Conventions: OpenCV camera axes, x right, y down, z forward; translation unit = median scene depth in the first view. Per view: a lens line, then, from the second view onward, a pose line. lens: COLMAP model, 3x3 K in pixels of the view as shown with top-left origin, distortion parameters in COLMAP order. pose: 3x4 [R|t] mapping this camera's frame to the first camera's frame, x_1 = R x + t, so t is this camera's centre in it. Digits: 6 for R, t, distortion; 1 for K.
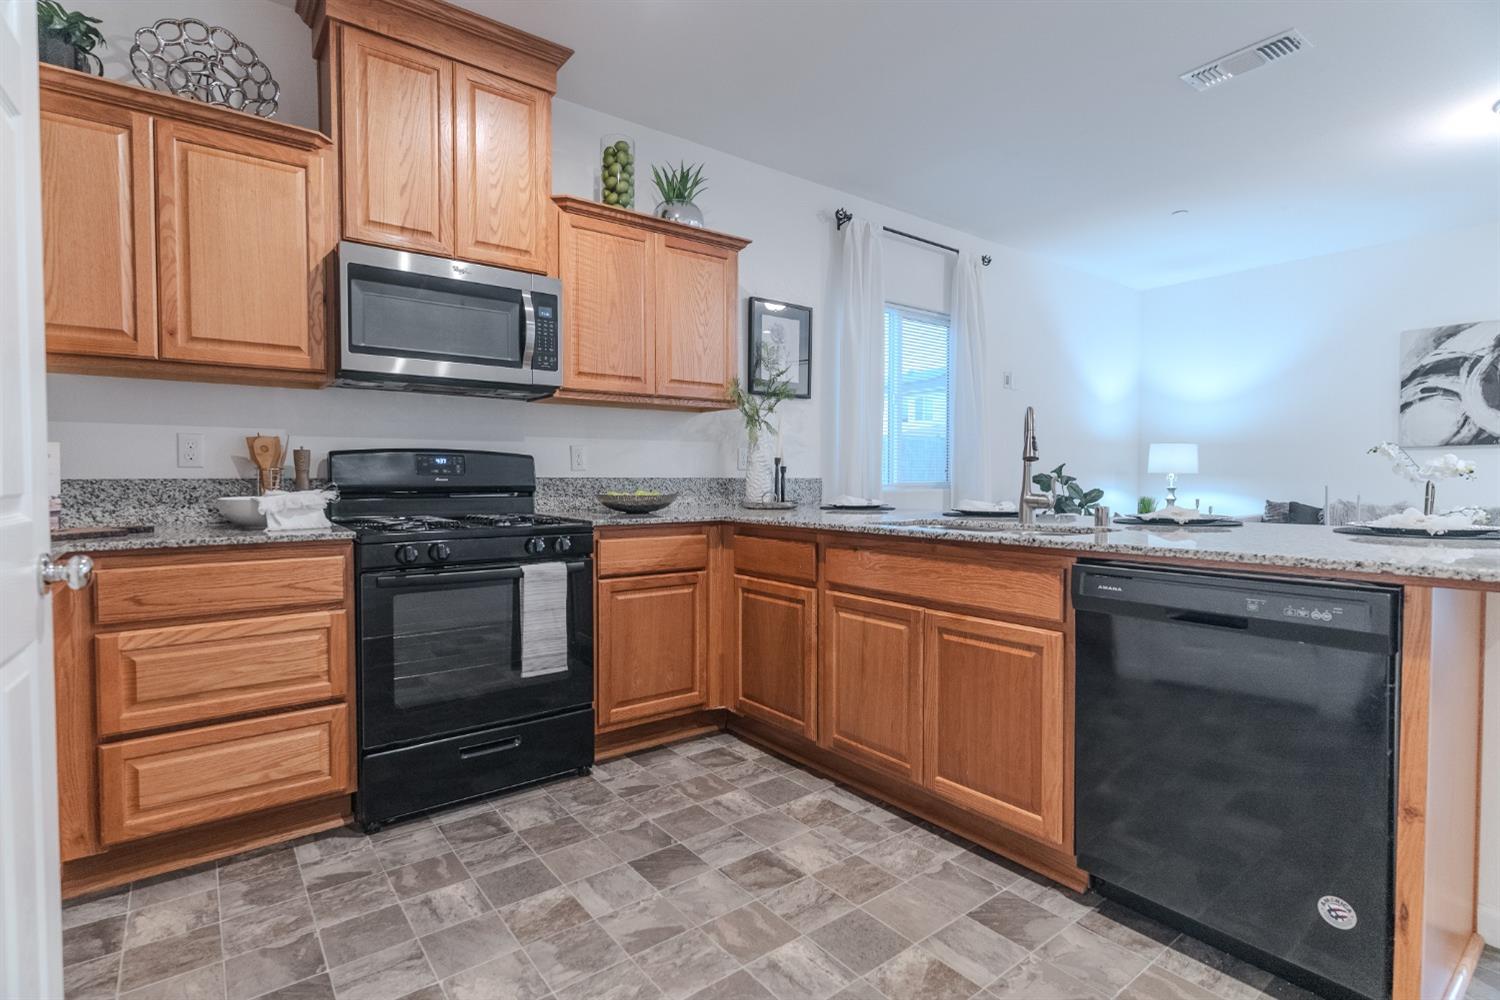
lens RADIAL K [[718.7, 0, 750.0], [0, 718.7, 500.0], [0, 0, 1]] dist [0.001083, -0.000052]
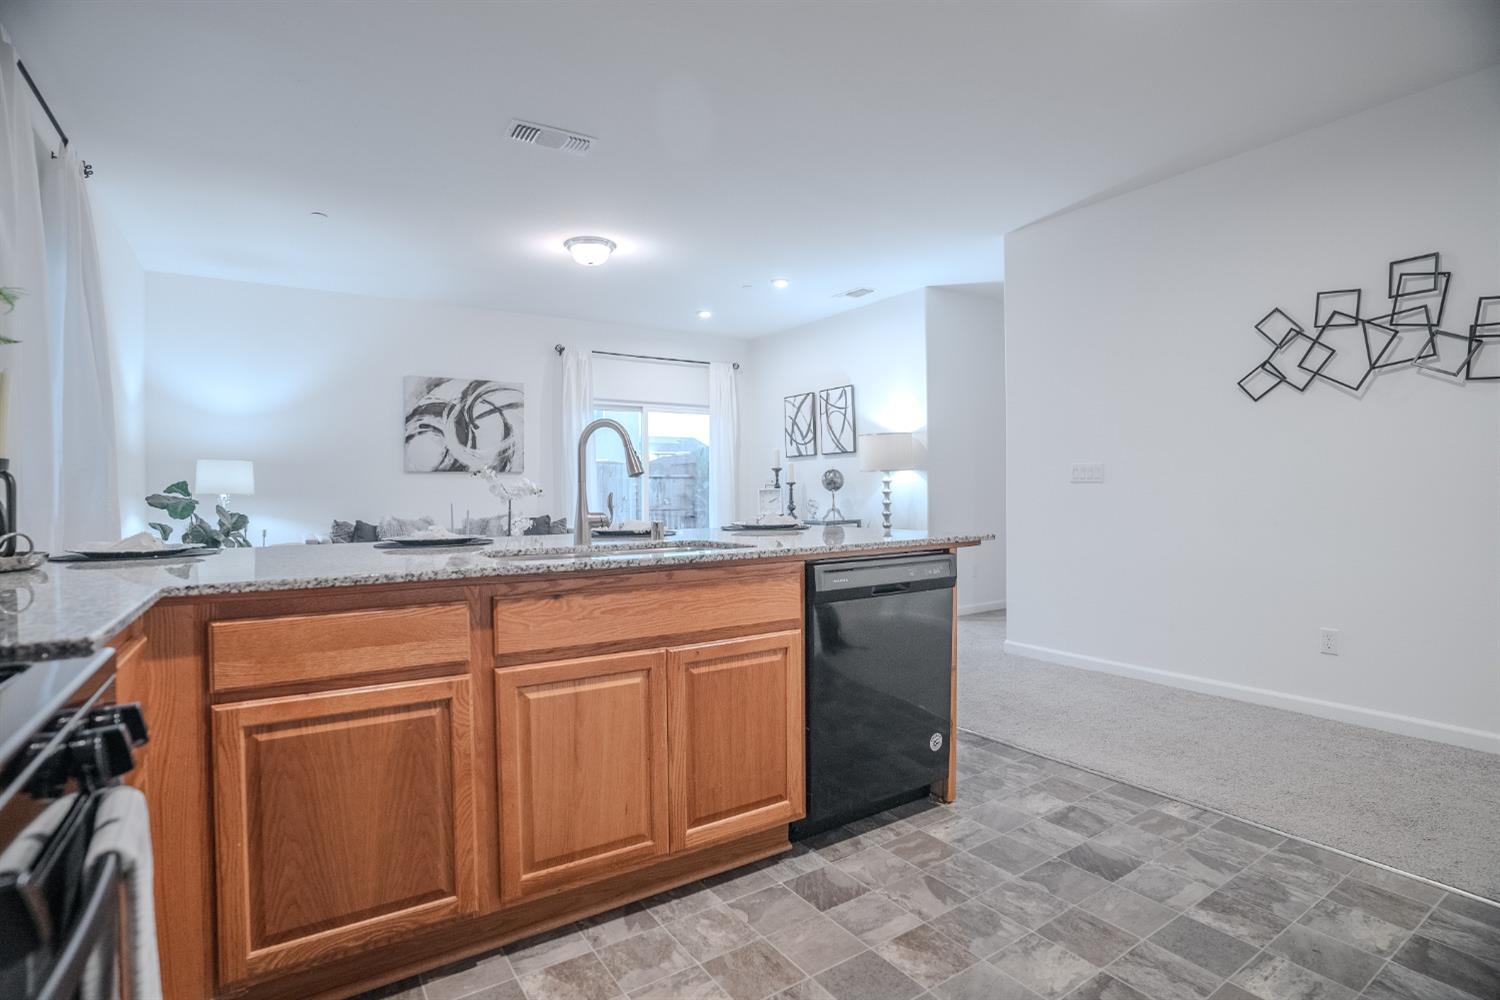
lens RADIAL K [[730.2, 0, 750.0], [0, 730.2, 500.0], [0, 0, 1]] dist [-0.051515, 0.000515]
pose [[0.072607, -0.009767, 0.997313, -0.573211], [0.040902, 0.999140, 0.006807, -0.024437], [-0.996522, 0.040298, 0.072944, 0.778014]]
